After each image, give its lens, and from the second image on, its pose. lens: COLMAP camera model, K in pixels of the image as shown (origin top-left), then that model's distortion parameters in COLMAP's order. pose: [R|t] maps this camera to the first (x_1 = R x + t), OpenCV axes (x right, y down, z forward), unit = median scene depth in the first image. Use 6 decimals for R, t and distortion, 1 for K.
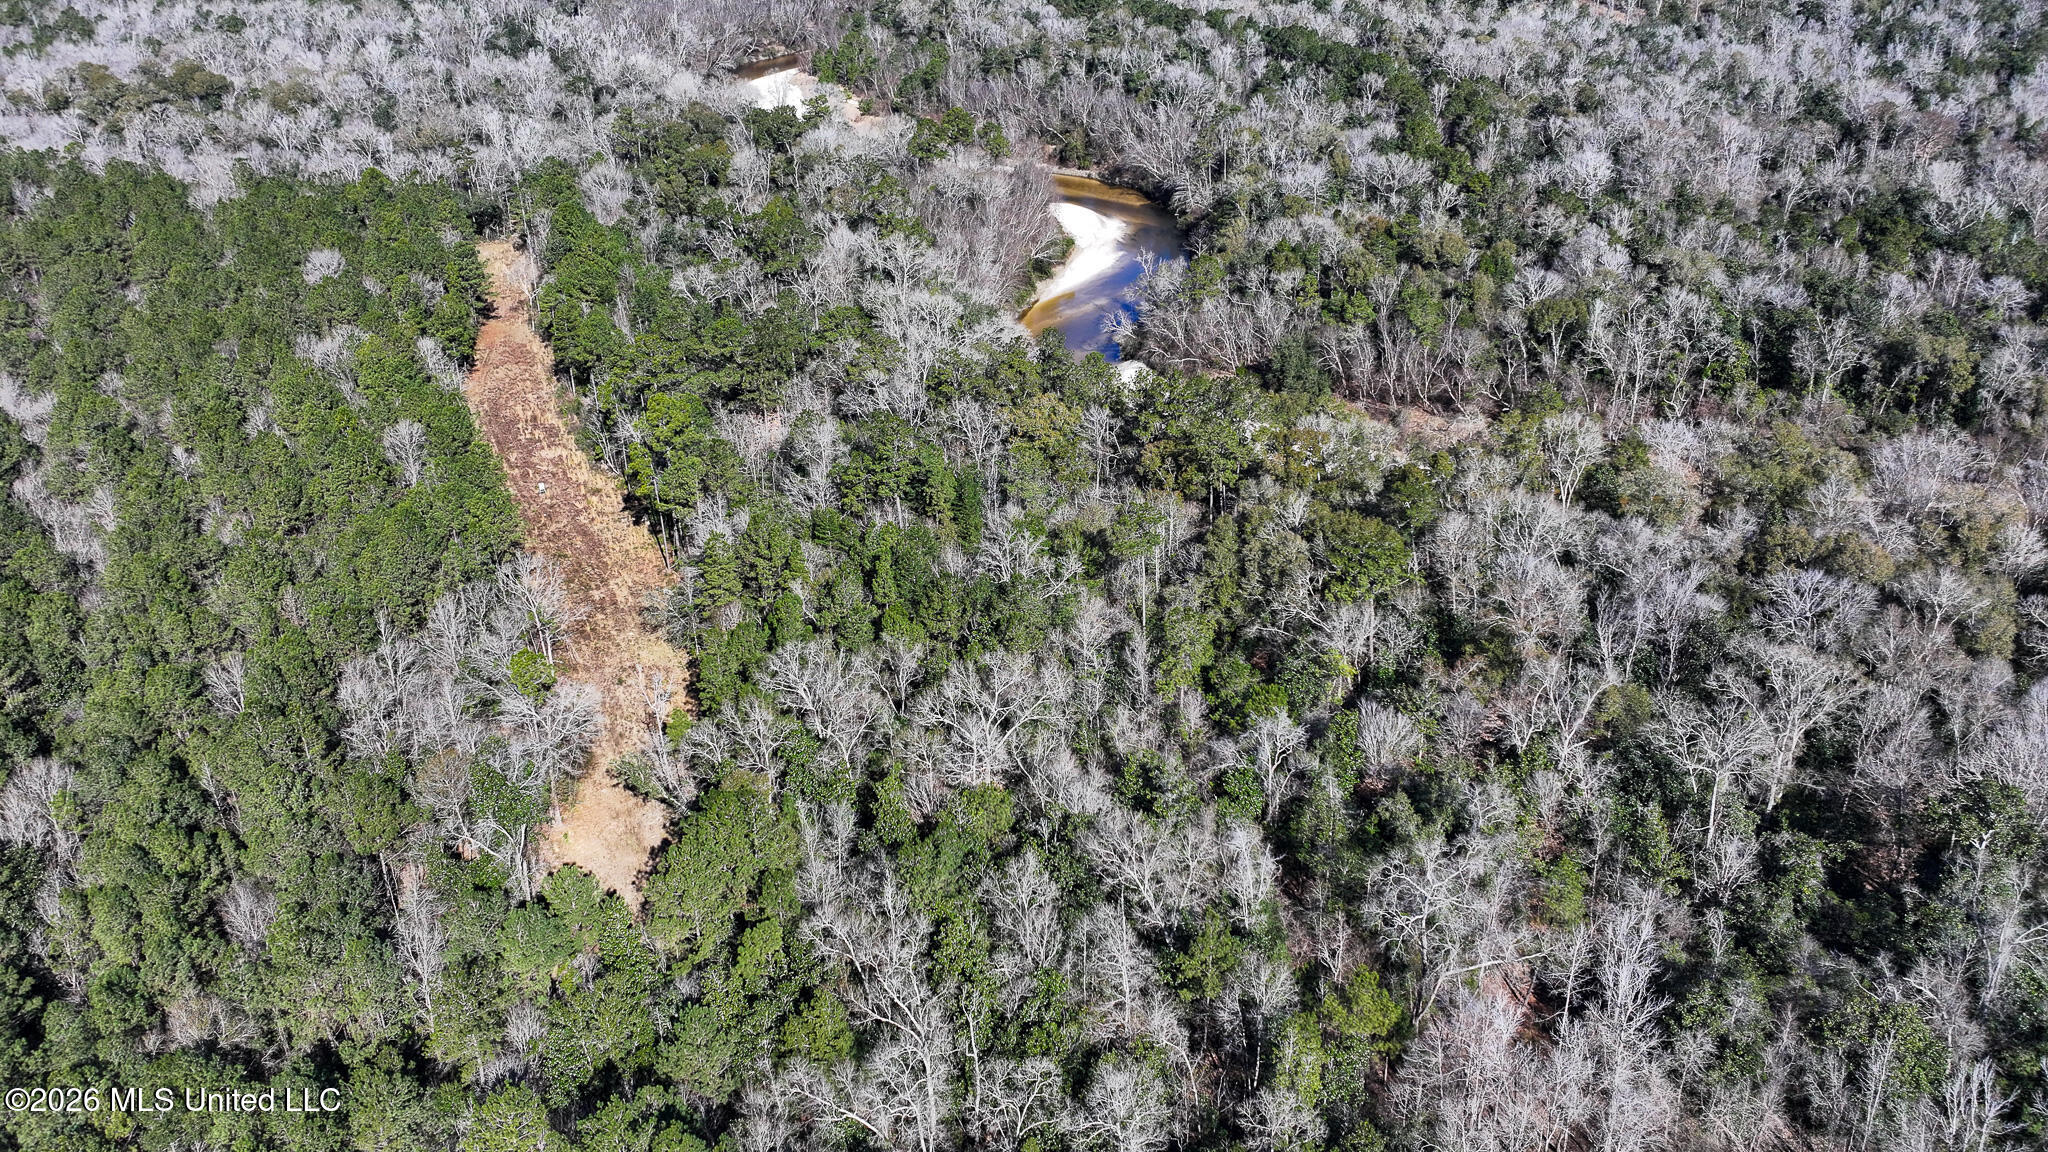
lens RADIAL K [[1661.6, 0, 1034.8], [0, 1661.6, 581.9], [0, 0, 1]] dist [0.006152, -0.003645]
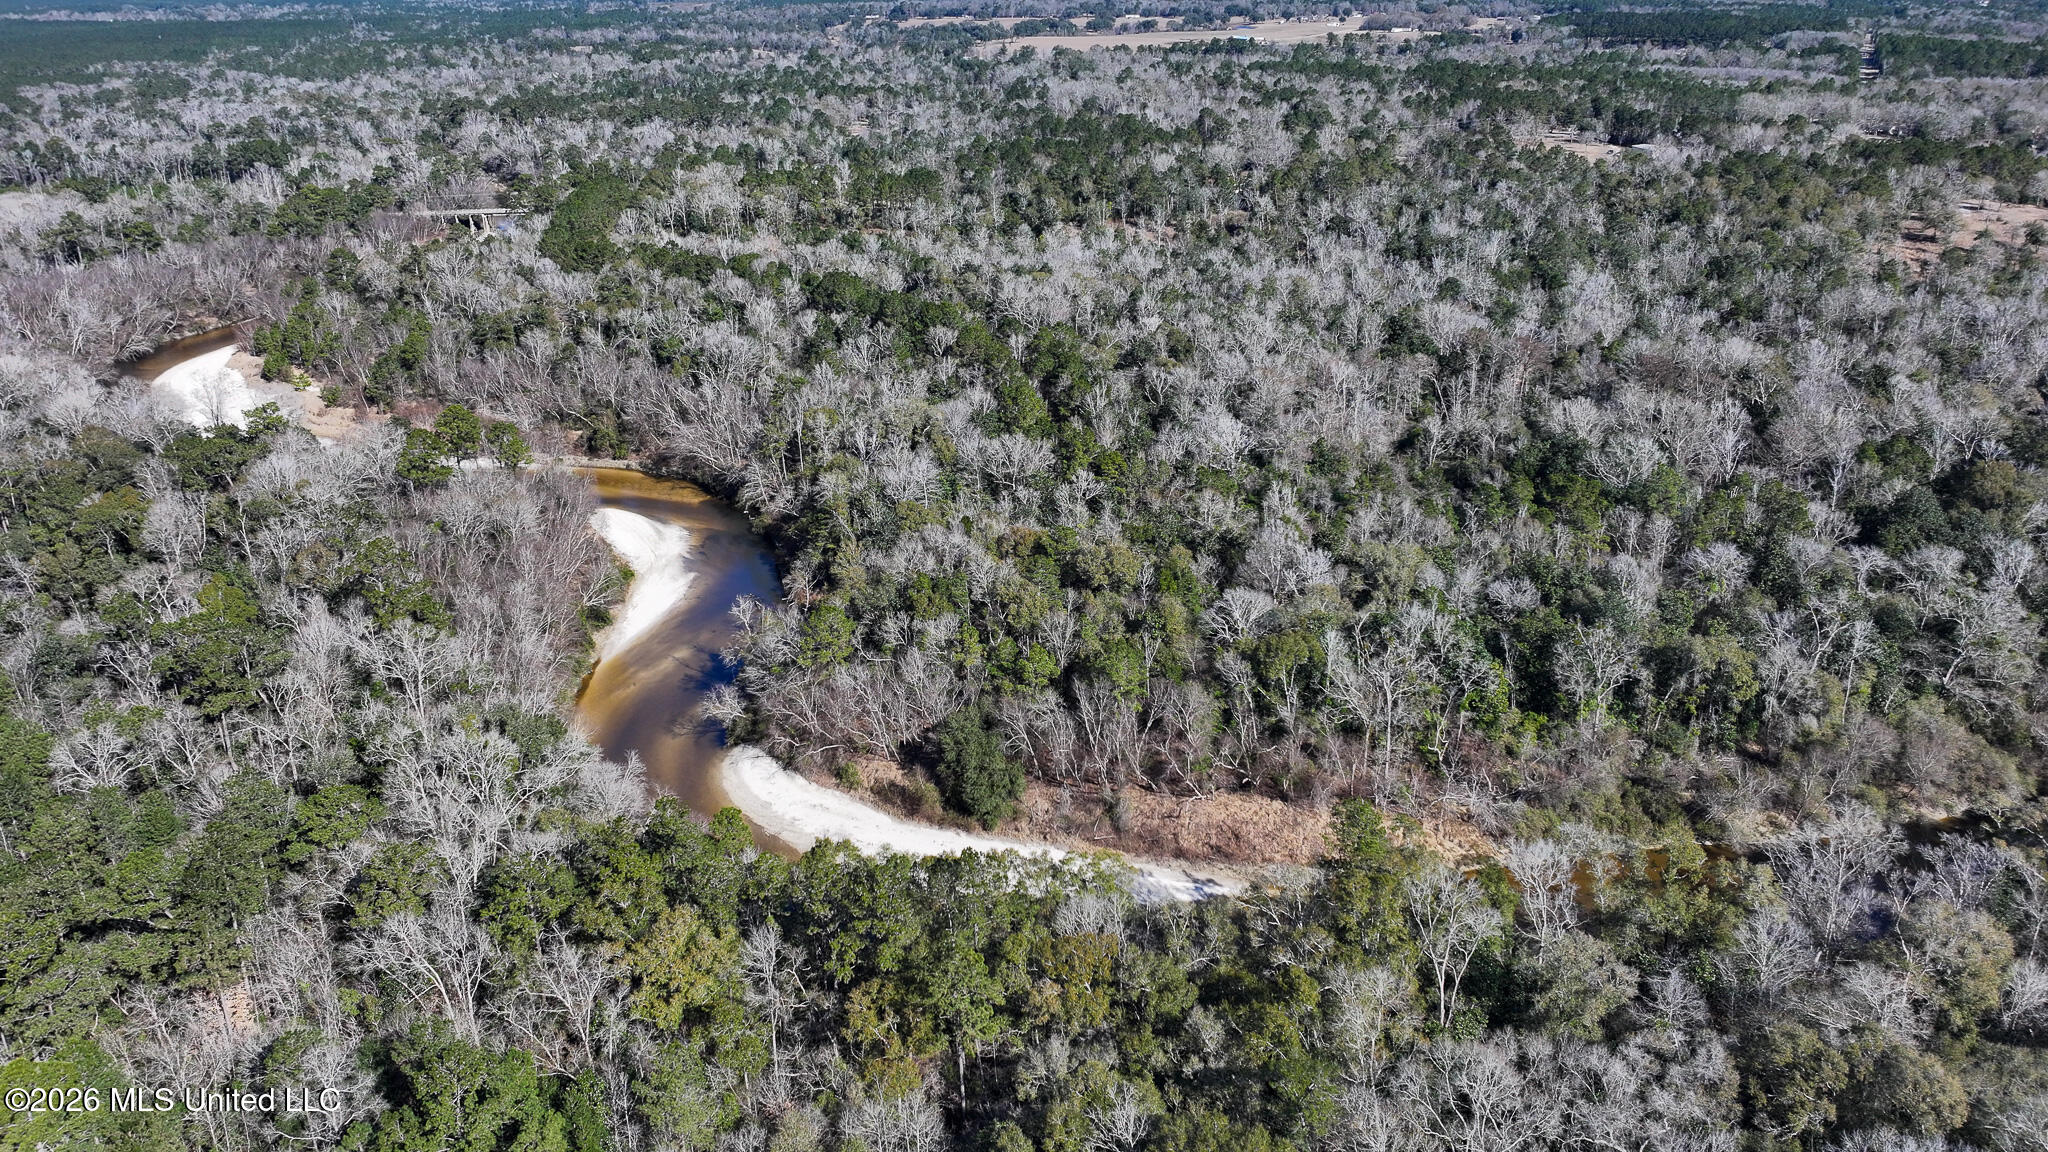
lens RADIAL K [[1661.6, 0, 1034.8], [0, 1661.6, 581.9], [0, 0, 1]] dist [0.006152, -0.003645]
pose [[0.952570, -0.106928, 0.284916, -0.018751], [0.138014, 0.986213, -0.091305, -0.093568], [-0.271225, 0.126297, 0.954194, 0.175444]]
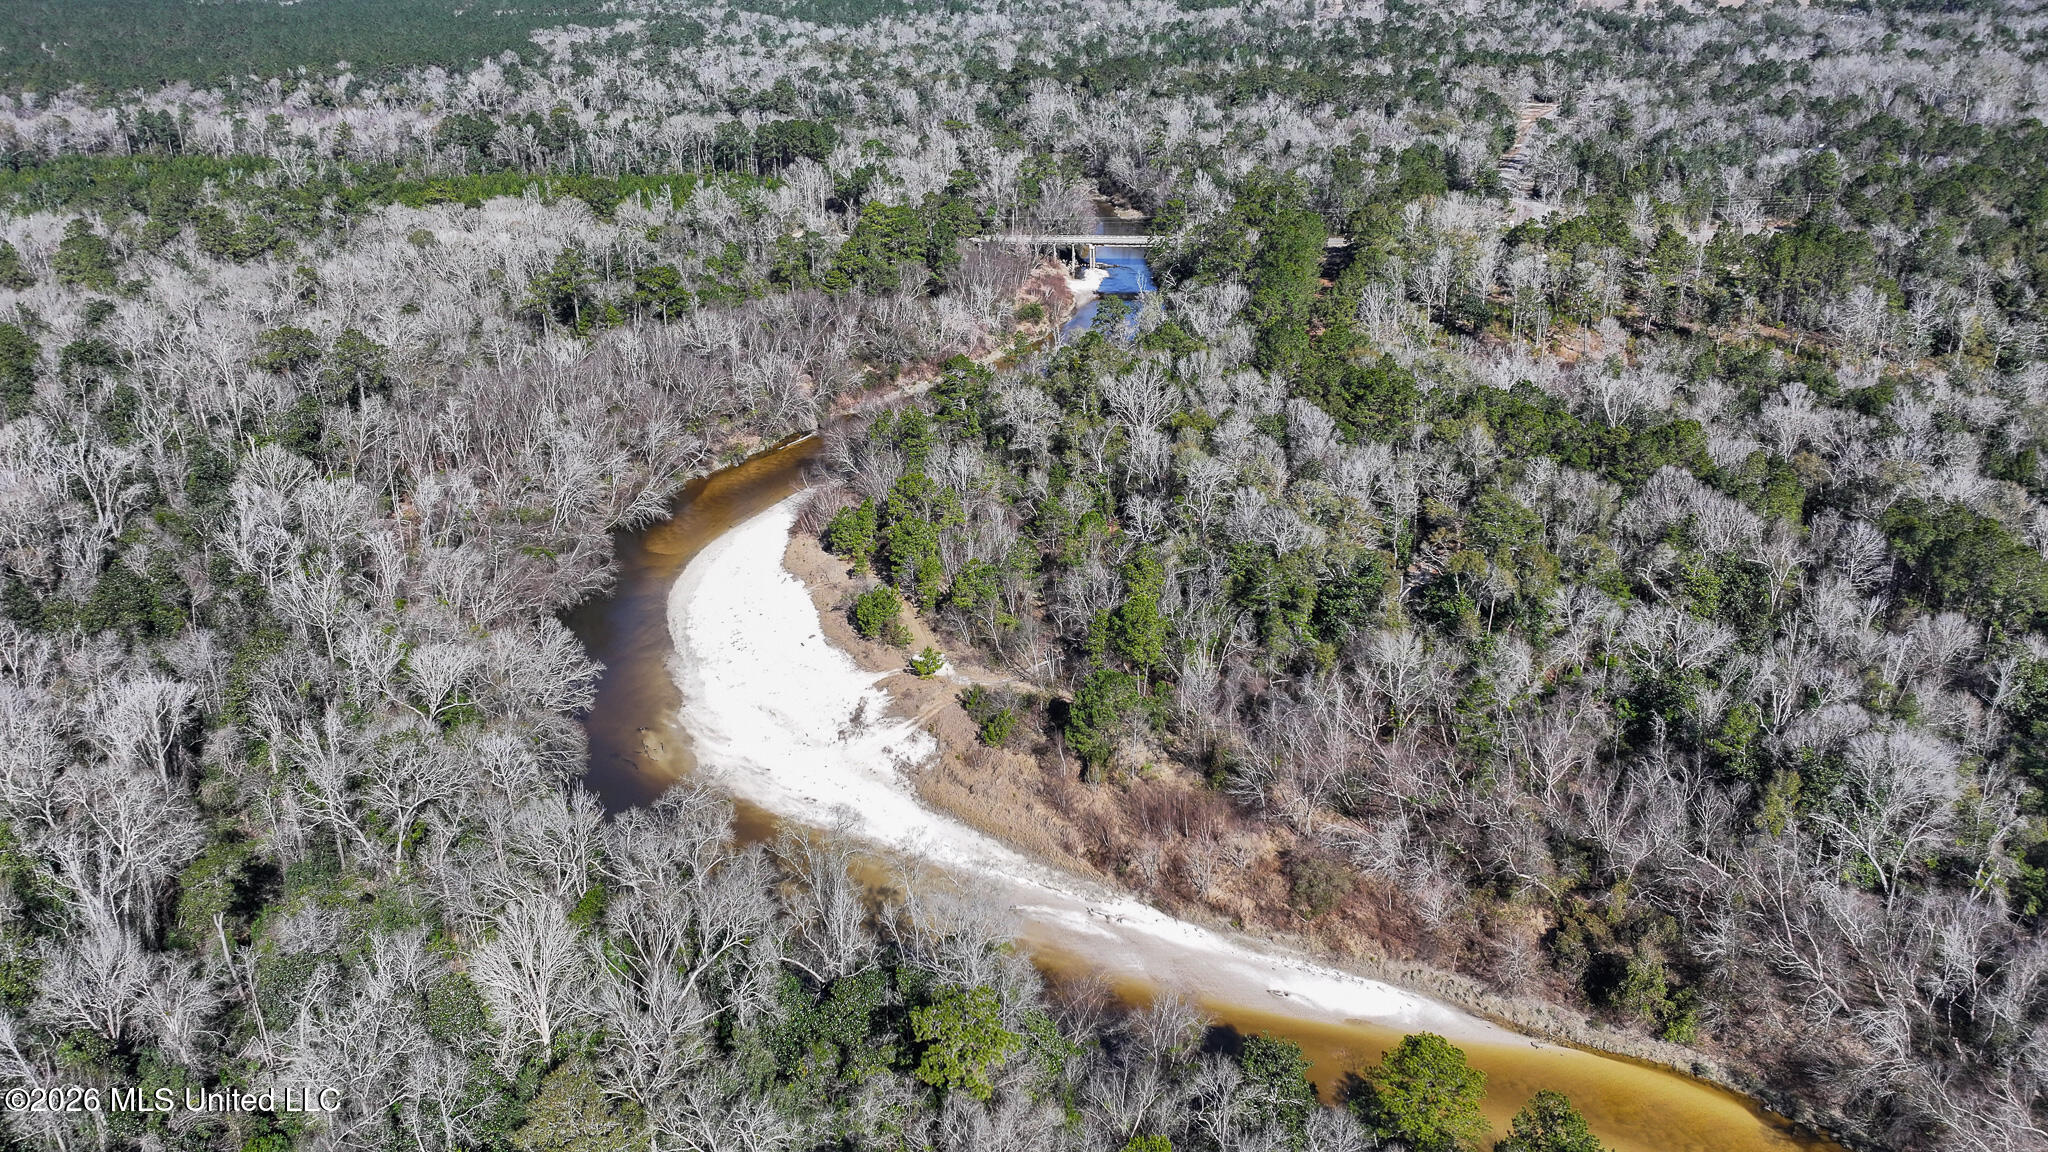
lens RADIAL K [[1661.6, 0, 1034.8], [0, 1661.6, 581.9], [0, 0, 1]] dist [0.006152, -0.003645]
pose [[0.998583, -0.021328, 0.048755, -0.139422], [0.024983, 0.996823, -0.075632, -0.366833], [-0.046987, 0.076743, 0.995943, 0.727565]]
